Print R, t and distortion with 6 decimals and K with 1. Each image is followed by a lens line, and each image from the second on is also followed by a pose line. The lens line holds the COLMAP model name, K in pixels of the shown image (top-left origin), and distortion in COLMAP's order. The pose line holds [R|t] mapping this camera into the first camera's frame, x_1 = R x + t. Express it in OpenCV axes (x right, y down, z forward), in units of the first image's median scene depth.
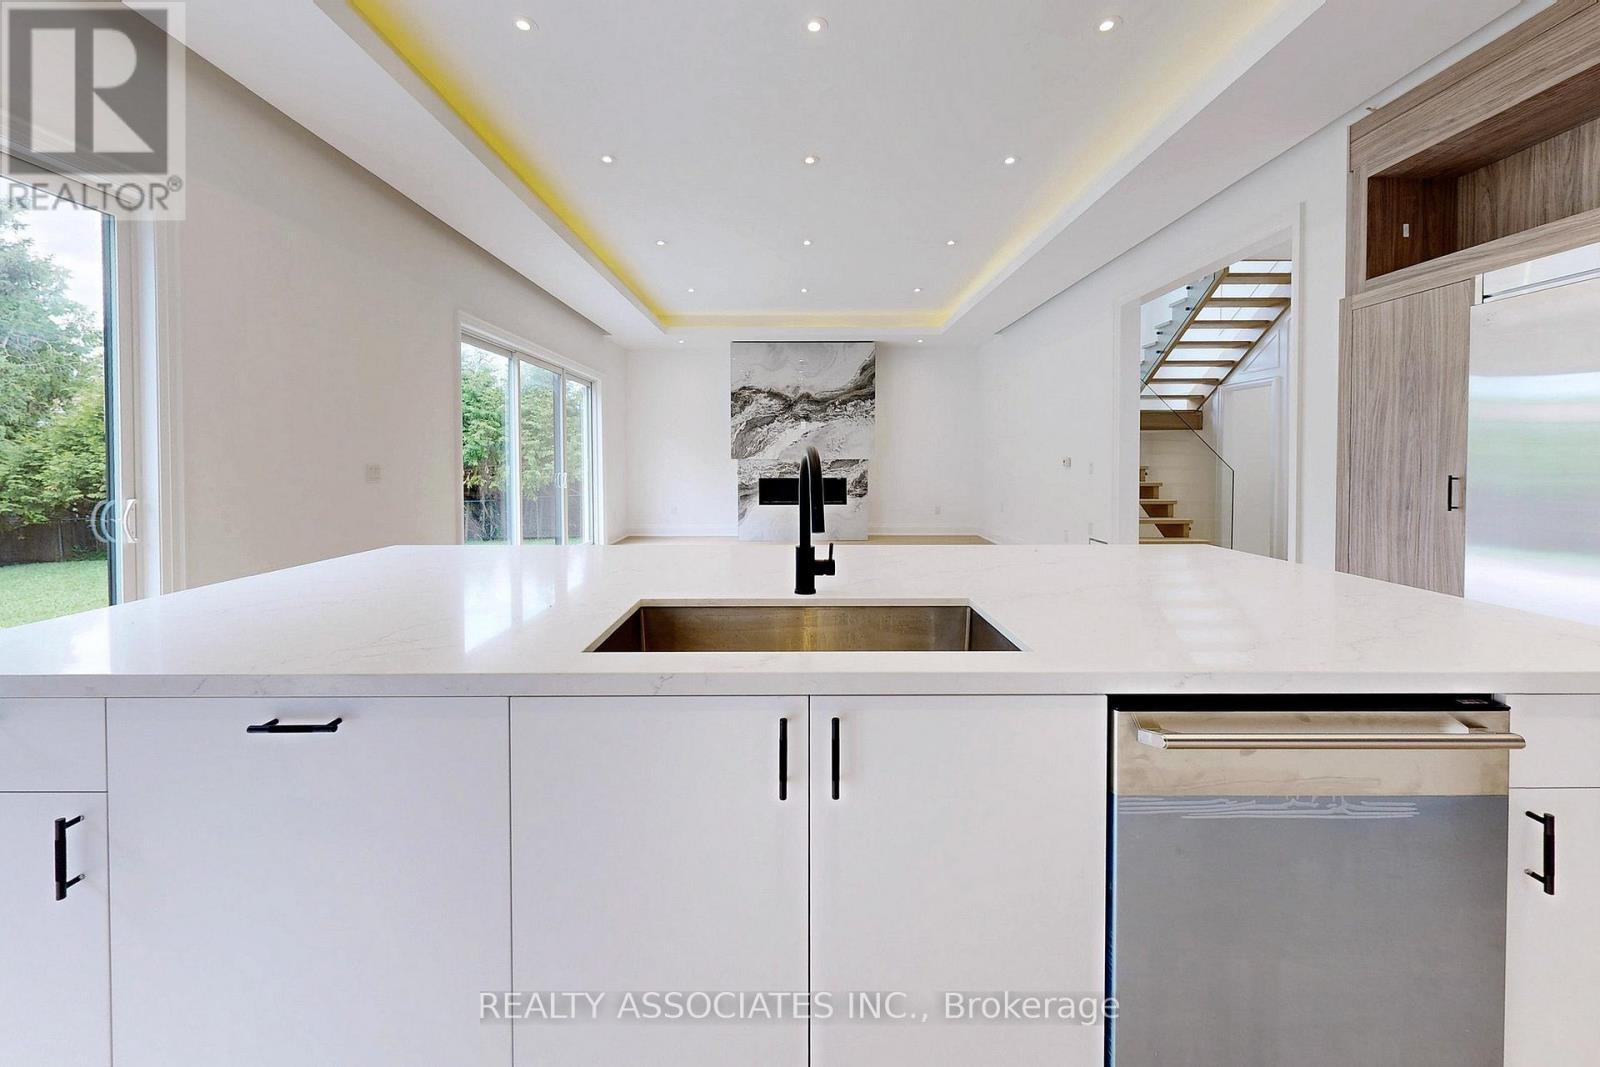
lens RADIAL K [[605.2, 0, 802.1], [0, 605.2, 476.3], [0, 0, 1]] dist [-0.000882, -0.000180]
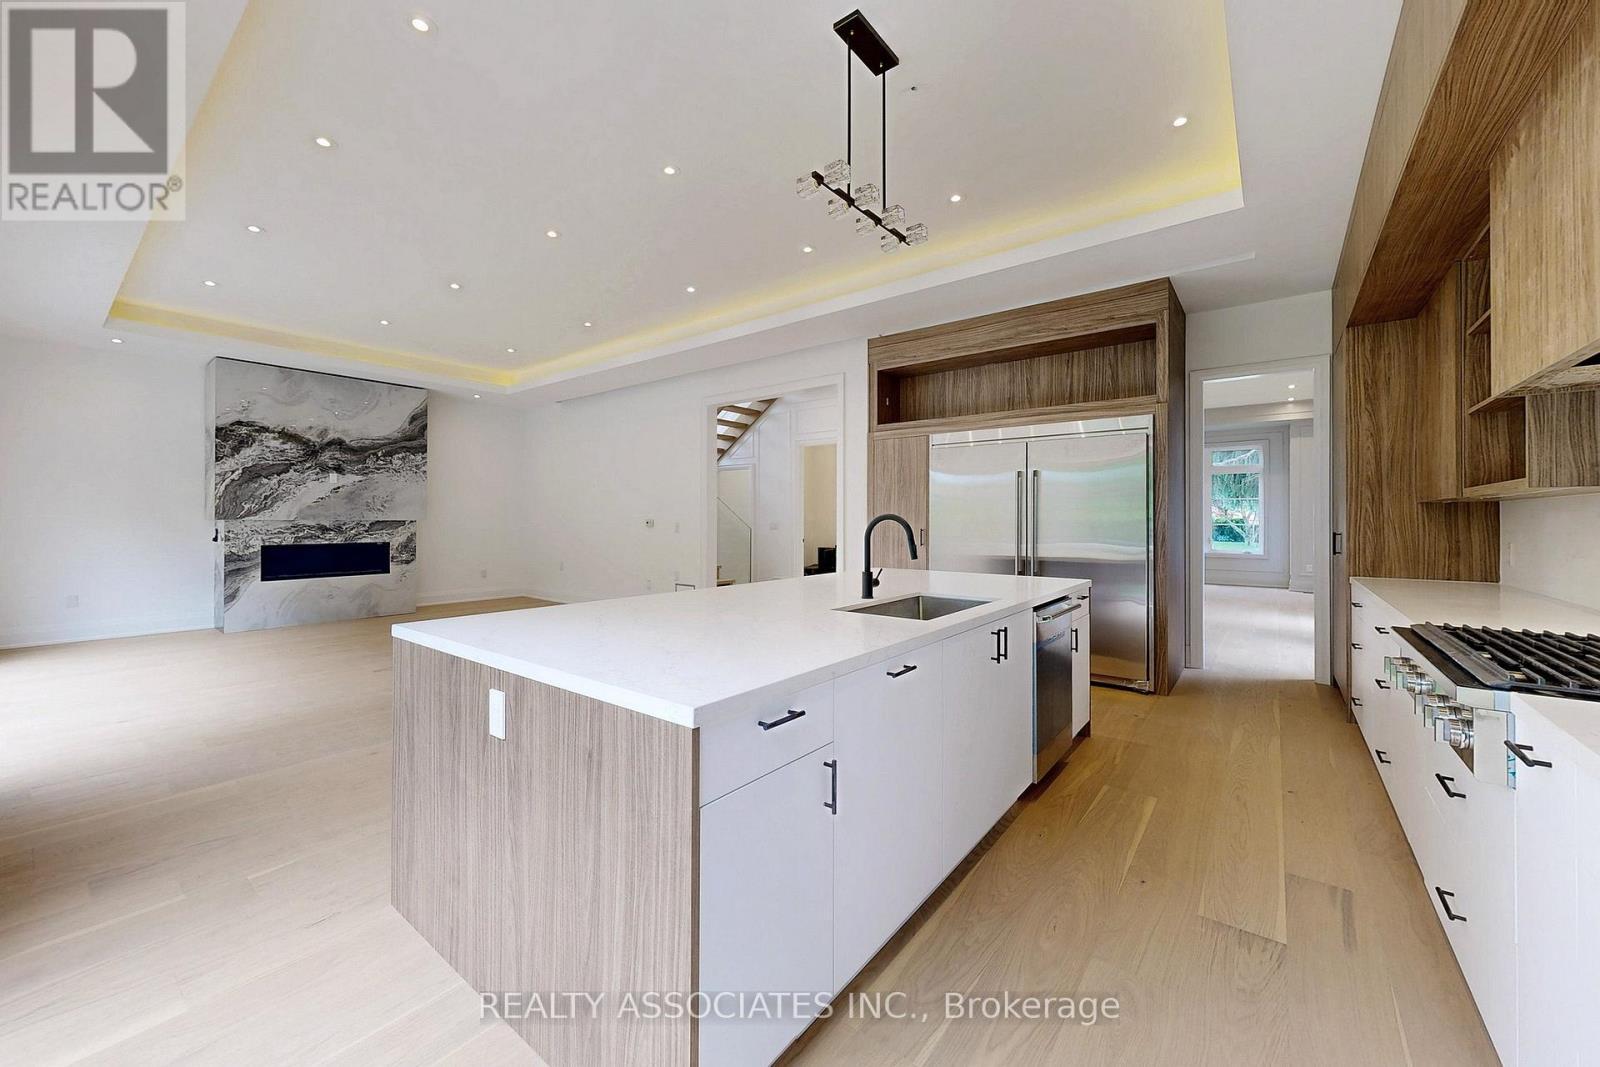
lens RADIAL K [[607.1, 0, 803.2], [0, 607.1, 522.7], [0, 0, 1]] dist [0.000628, -0.000001]
pose [[0.616432, -0.001219, 0.787407, -0.249677], [0.020574, 0.999682, -0.014560, -0.000258], [-0.787140, 0.025176, 0.616261, 0.012111]]
